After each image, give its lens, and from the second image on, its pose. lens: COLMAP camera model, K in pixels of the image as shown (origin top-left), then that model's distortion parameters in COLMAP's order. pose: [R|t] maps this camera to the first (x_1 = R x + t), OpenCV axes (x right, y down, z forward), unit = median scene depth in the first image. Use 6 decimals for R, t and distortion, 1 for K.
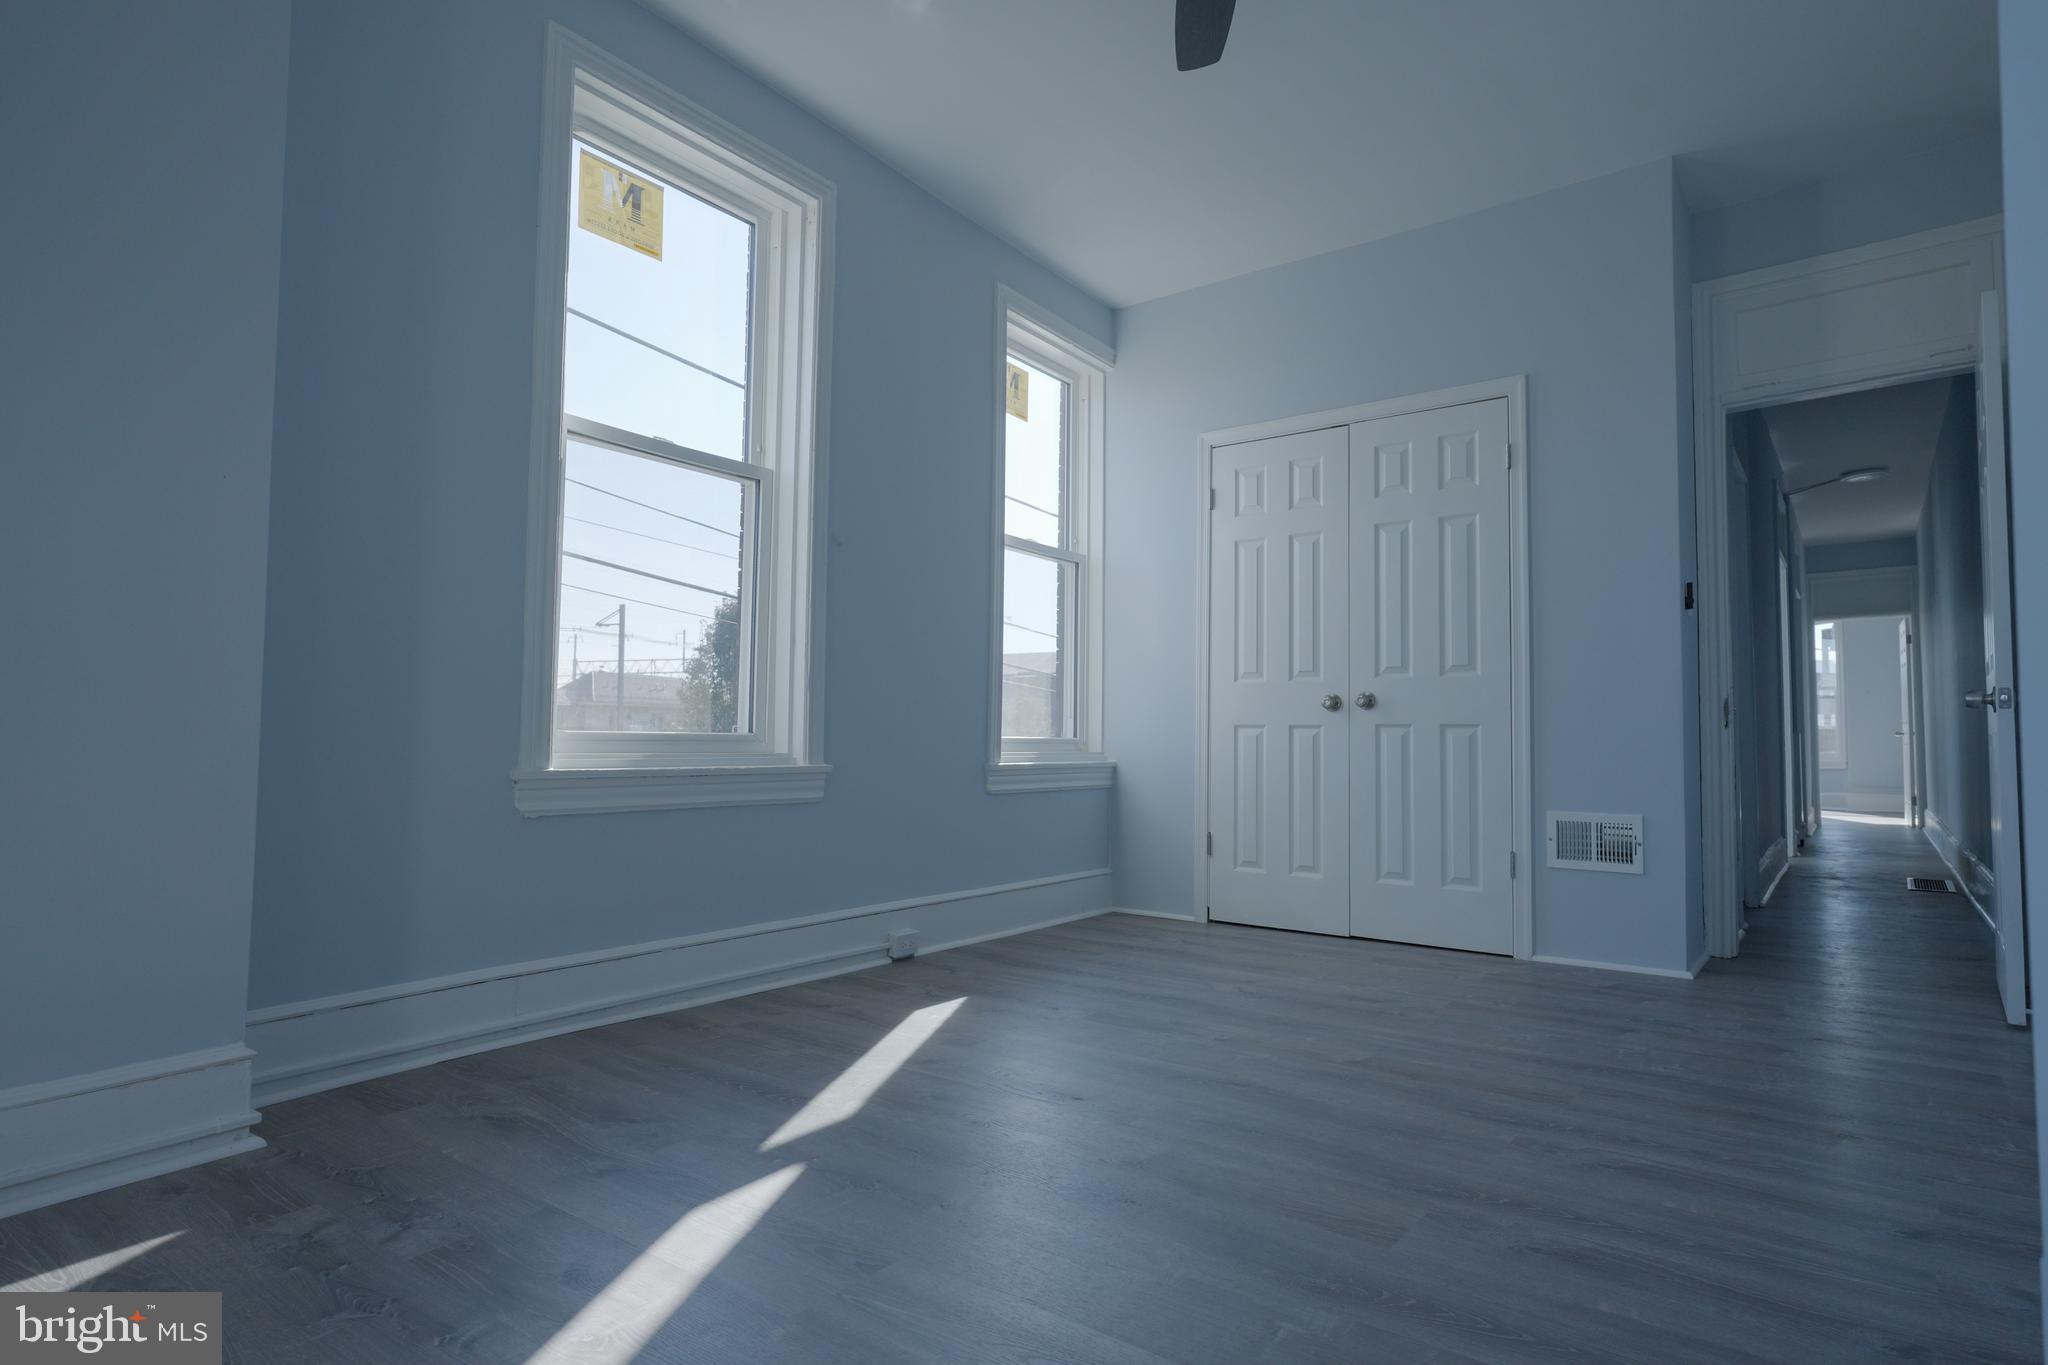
lens RADIAL K [[1113.3, 0, 1011.0], [0, 1113.3, 679.8], [0, 0, 1]] dist [-0.003500, 0.000372]
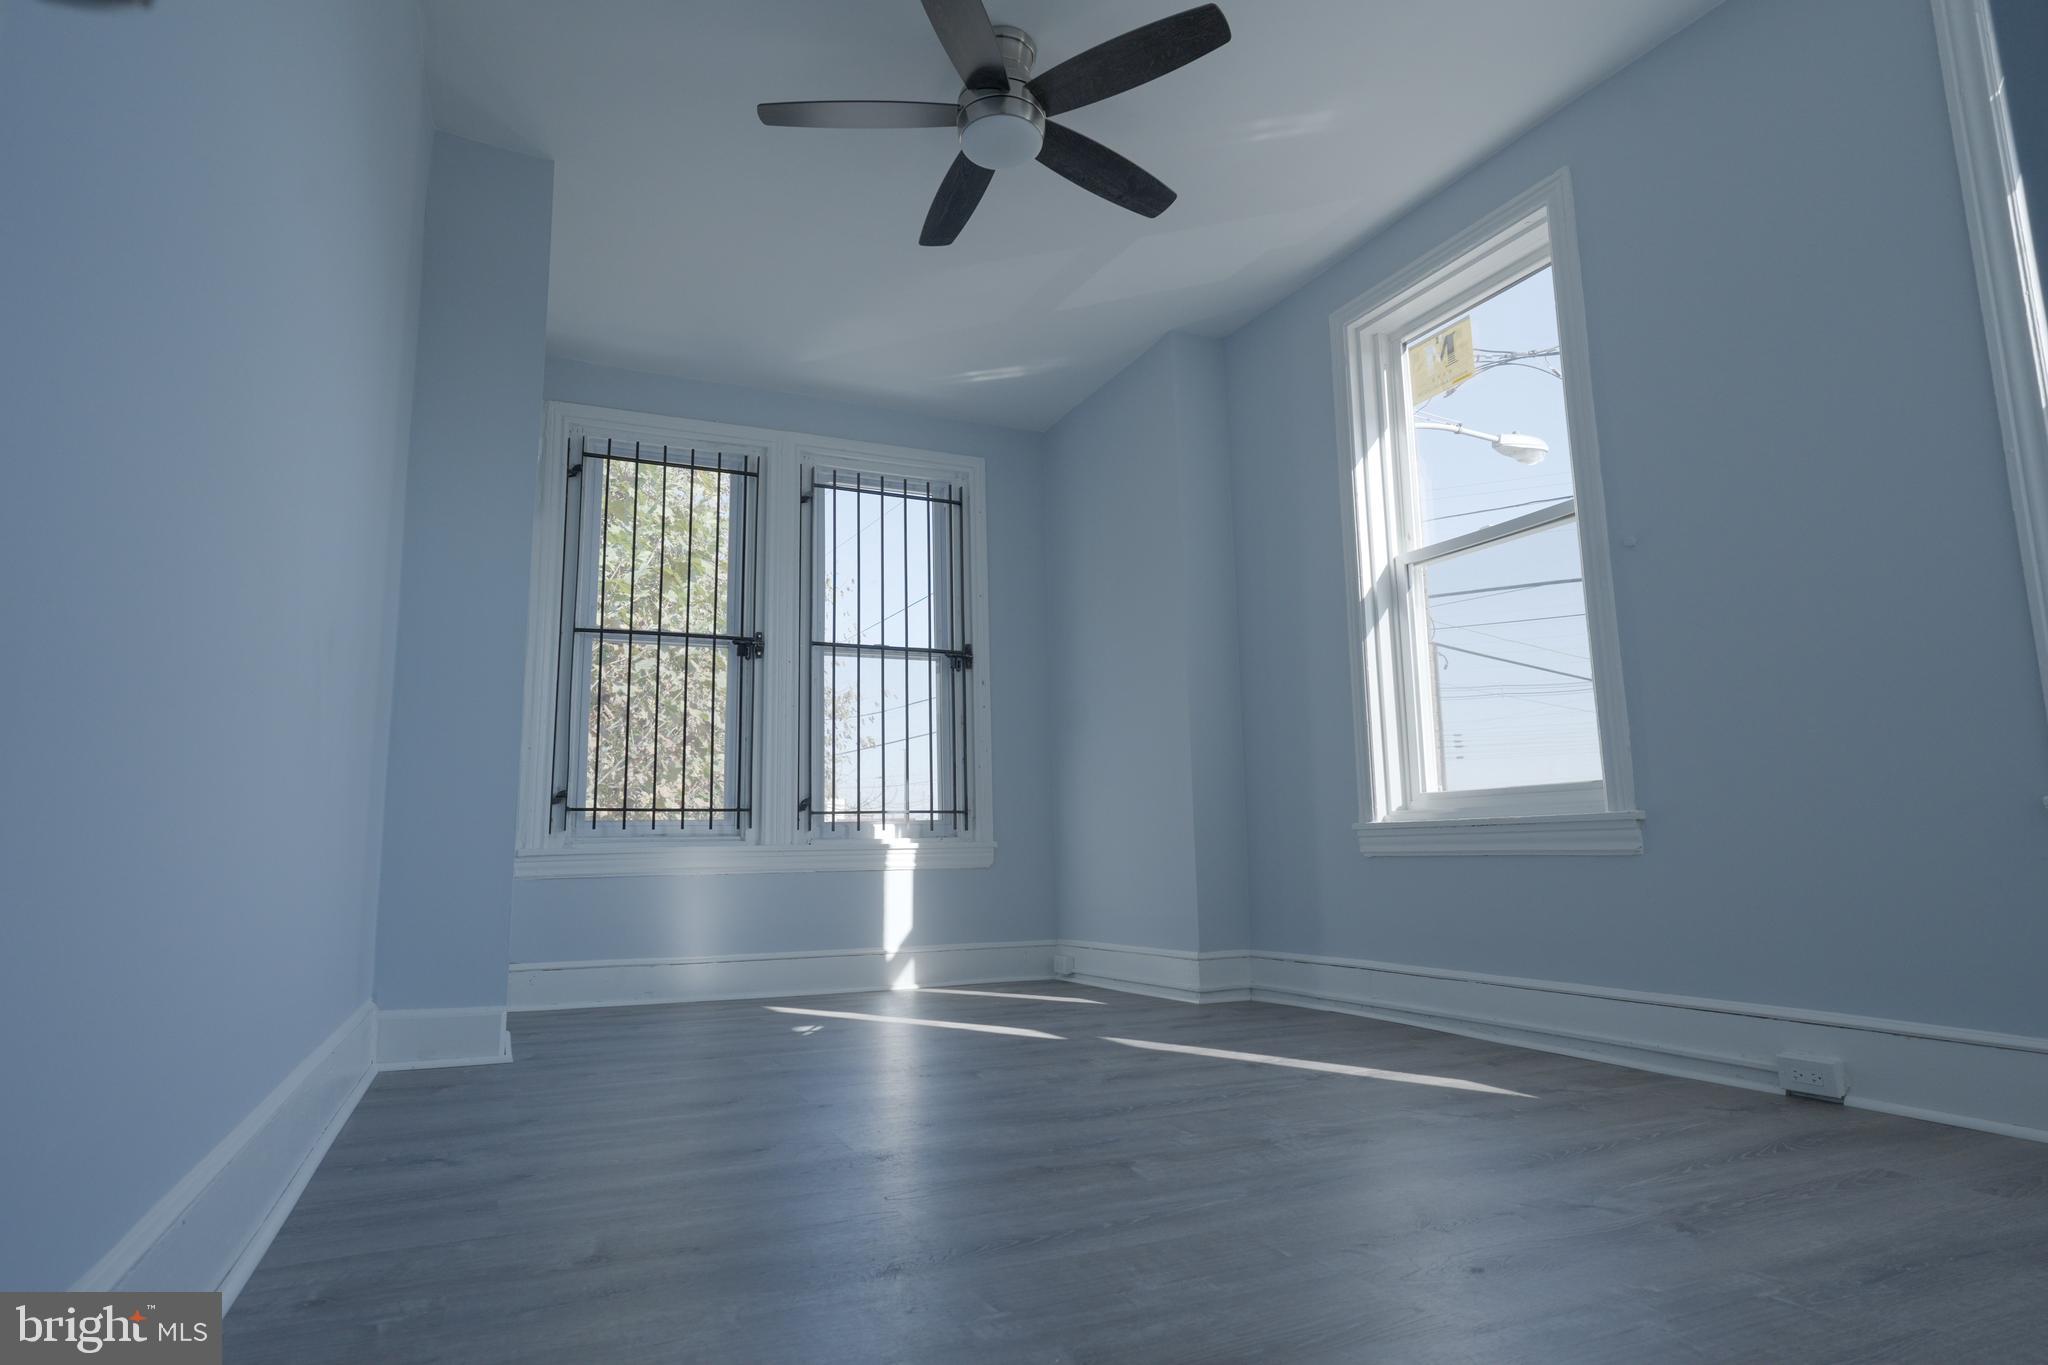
lens RADIAL K [[1113.3, 0, 1011.0], [0, 1113.3, 679.8], [0, 0, 1]] dist [-0.003500, 0.000372]
pose [[-0.475473, -0.149820, -0.866879, 0.894678], [0.047578, 0.979570, -0.195392, 0.136760], [0.878443, -0.134148, -0.458631, 1.108291]]
